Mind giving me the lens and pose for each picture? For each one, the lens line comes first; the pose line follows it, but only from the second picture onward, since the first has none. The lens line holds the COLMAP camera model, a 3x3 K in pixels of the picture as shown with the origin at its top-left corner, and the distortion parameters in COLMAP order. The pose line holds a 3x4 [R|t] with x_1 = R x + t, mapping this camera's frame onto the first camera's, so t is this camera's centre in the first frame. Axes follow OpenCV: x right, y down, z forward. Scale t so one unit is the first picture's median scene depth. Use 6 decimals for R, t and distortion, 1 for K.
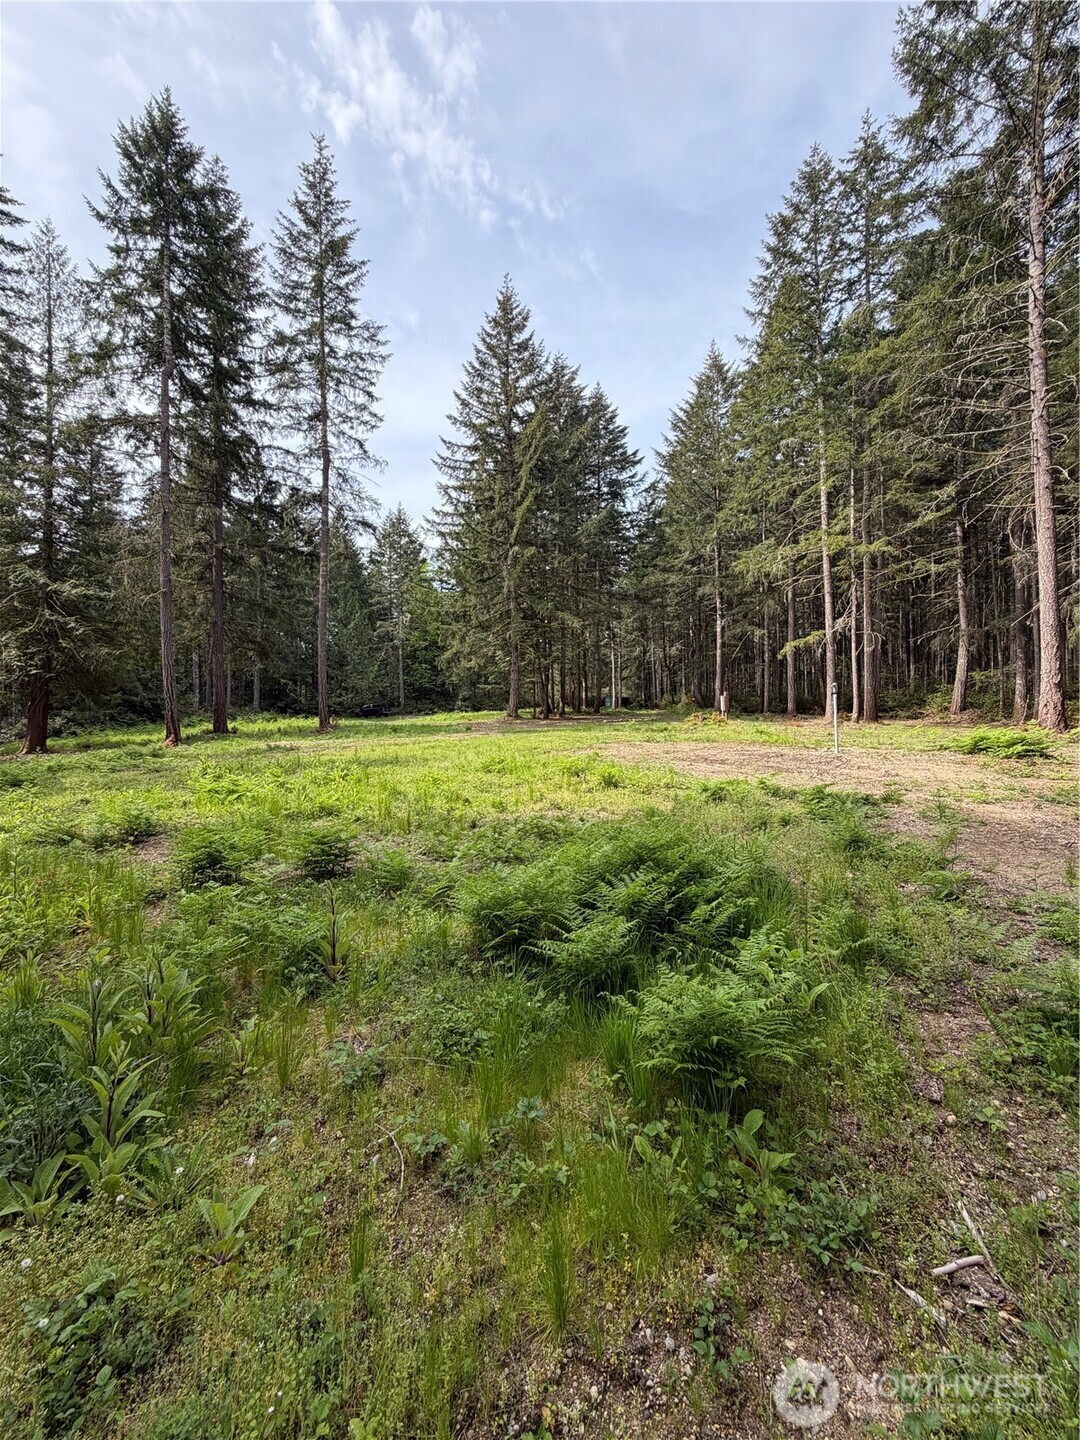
lens RADIAL K [[567.8, 0, 540.0], [0, 567.8, 720.0], [0, 0, 1]] dist [-0.001677, -0.000161]
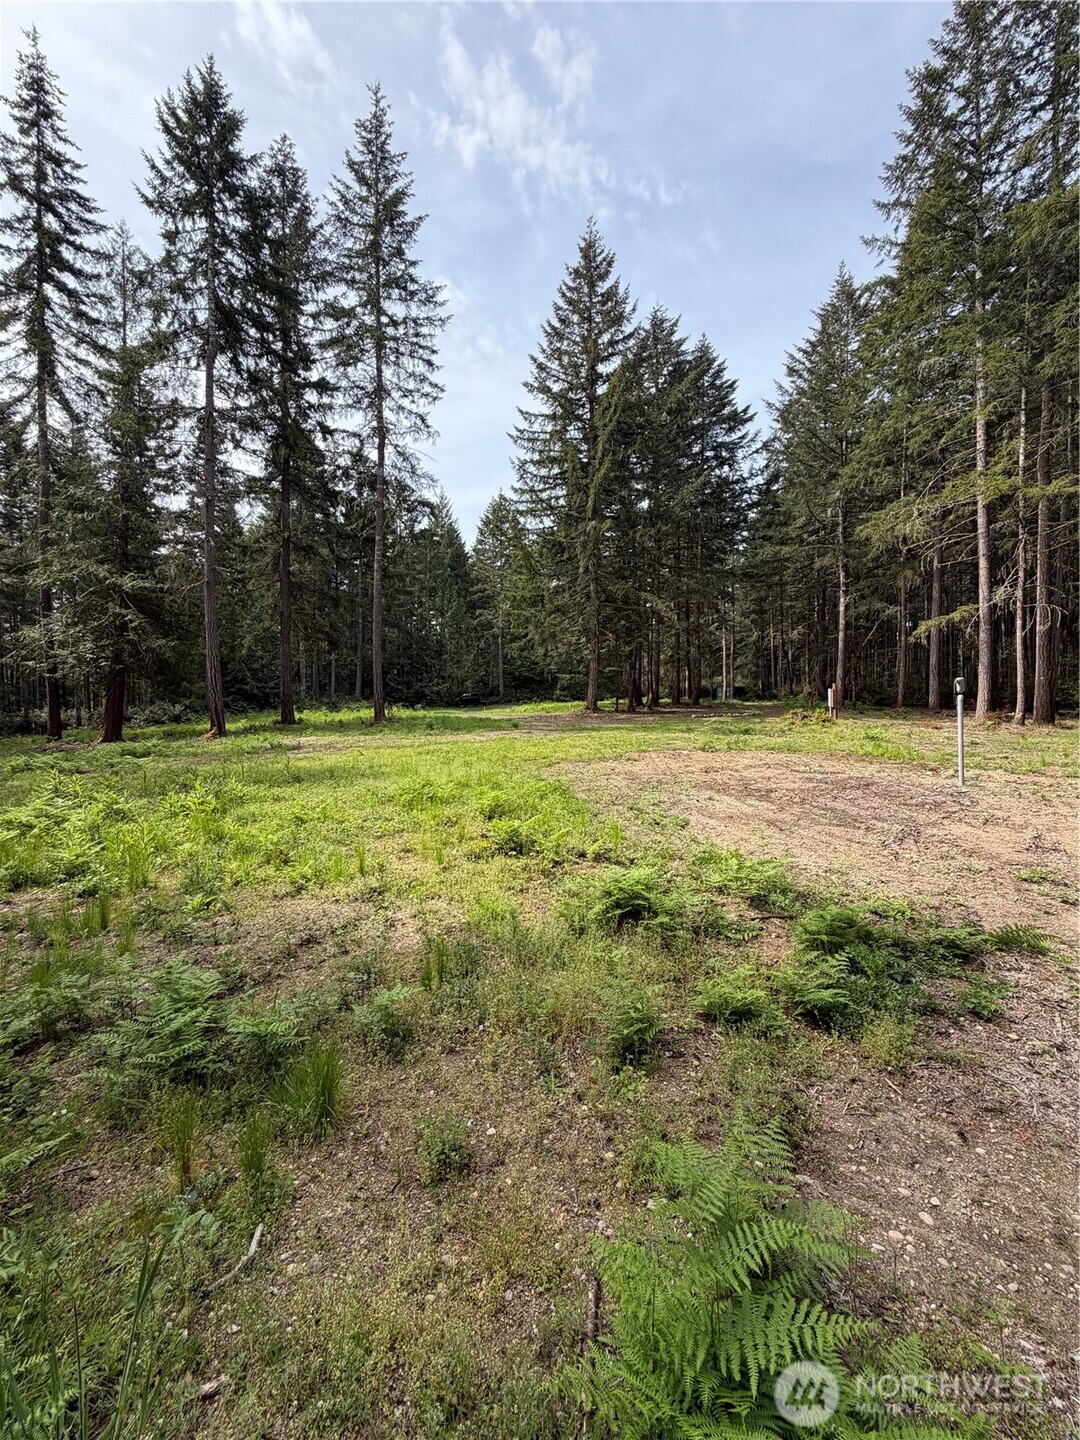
lens RADIAL K [[567.8, 0, 540.0], [0, 567.8, 720.0], [0, 0, 1]] dist [-0.001677, -0.000161]
pose [[0.978143, 0.015181, -0.207379, 0.065242], [-0.010767, 0.999691, 0.022397, -0.008804], [0.207655, -0.019674, 0.978004, 0.093800]]
